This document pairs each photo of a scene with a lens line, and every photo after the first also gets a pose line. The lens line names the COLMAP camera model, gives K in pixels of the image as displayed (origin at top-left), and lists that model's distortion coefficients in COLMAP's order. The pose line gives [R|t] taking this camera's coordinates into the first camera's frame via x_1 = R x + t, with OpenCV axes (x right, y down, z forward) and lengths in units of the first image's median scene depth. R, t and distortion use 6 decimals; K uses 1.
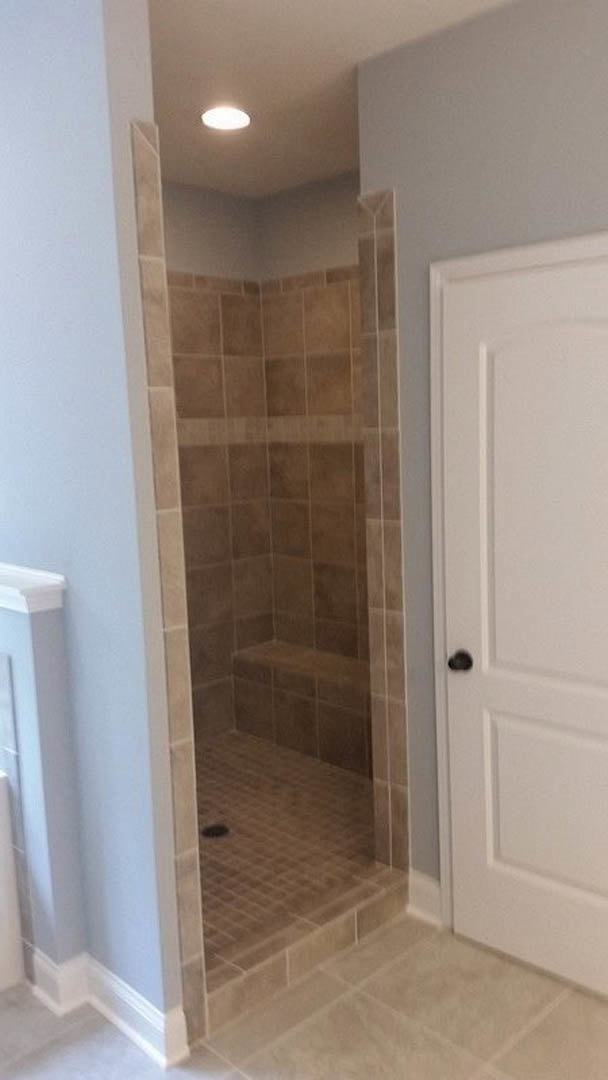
lens RADIAL K [[861.3, 0, 309.5], [0, 861.3, 553.8], [0, 0, 1]] dist [0.138308, -0.298434]
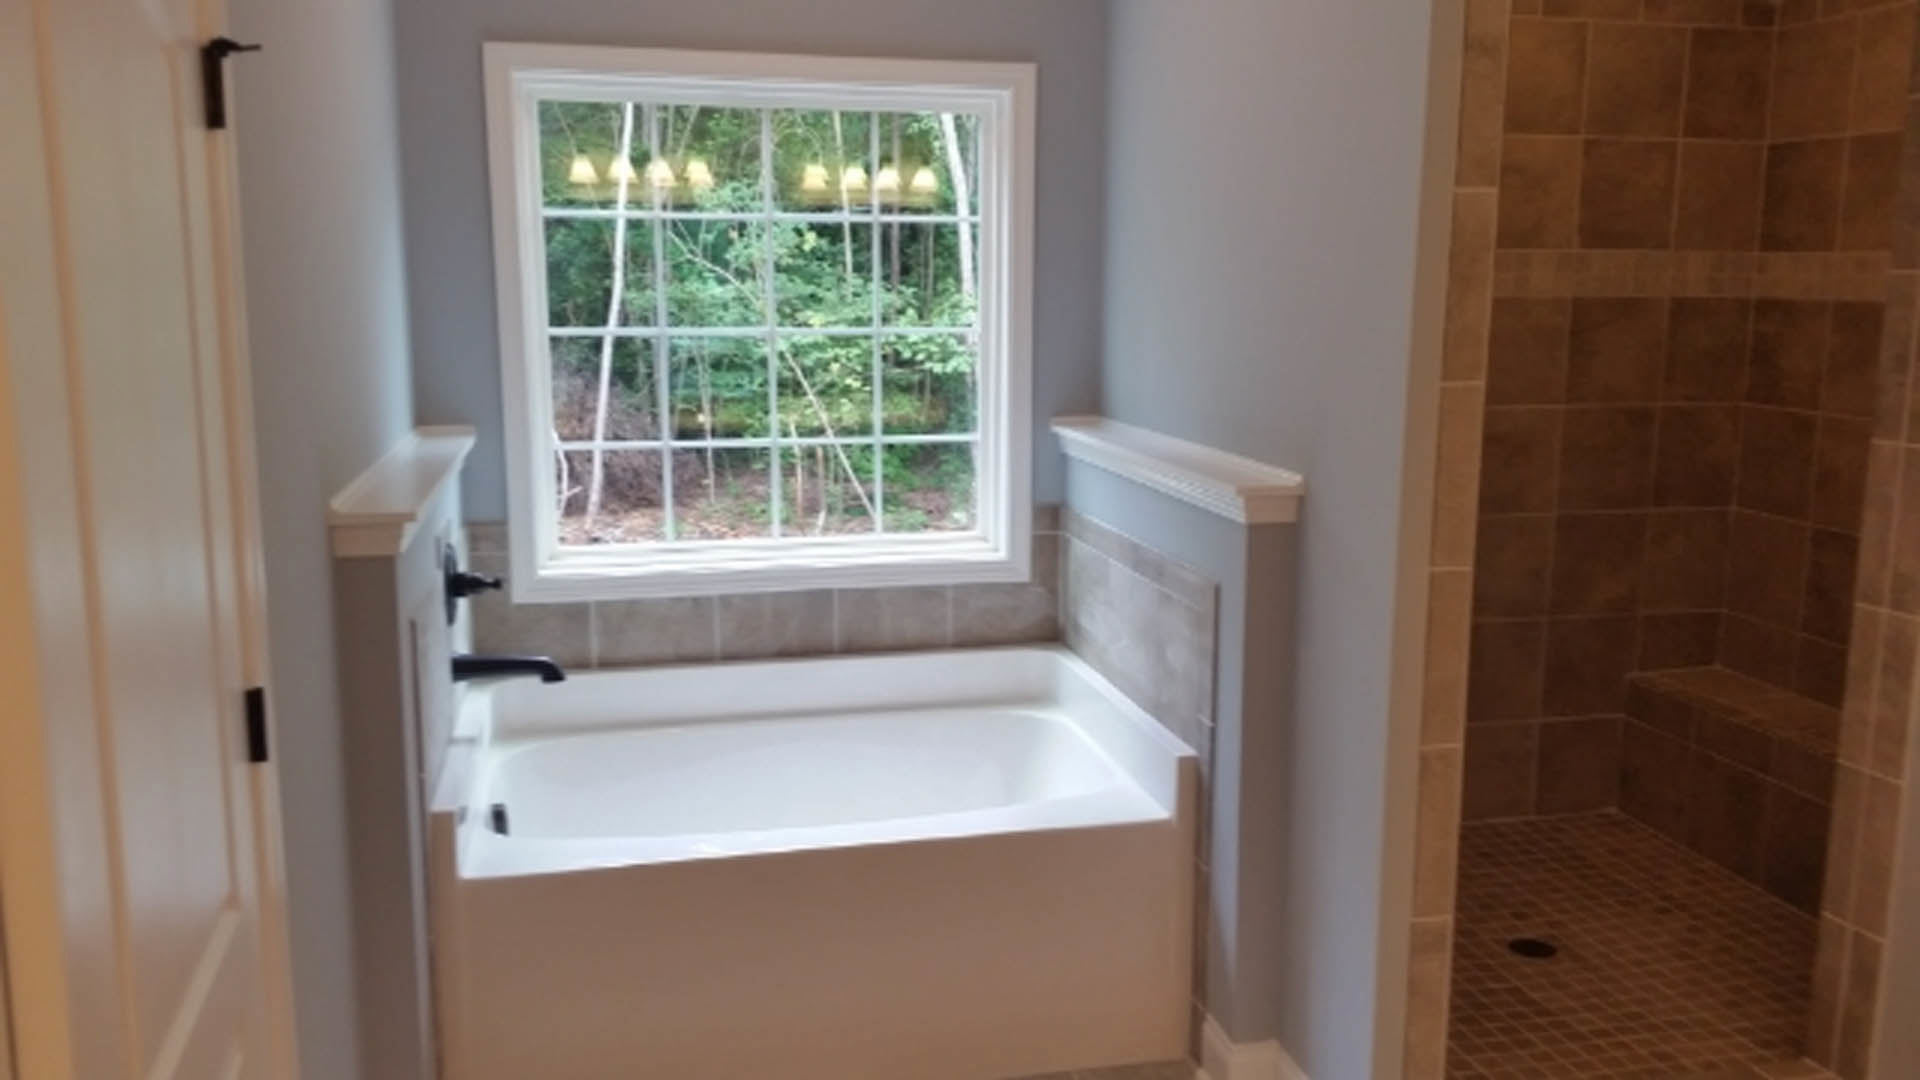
lens RADIAL K [[1531.2, 0, 986.5], [0, 1531.2, 537.6], [0, 0, 1]] dist [0.138308, -0.298434]
pose [[0.849471, 0.119004, -0.514039, 0.090064], [-0.106583, 0.992852, 0.053720, 0.025520], [0.516758, 0.009154, 0.856083, -0.100951]]
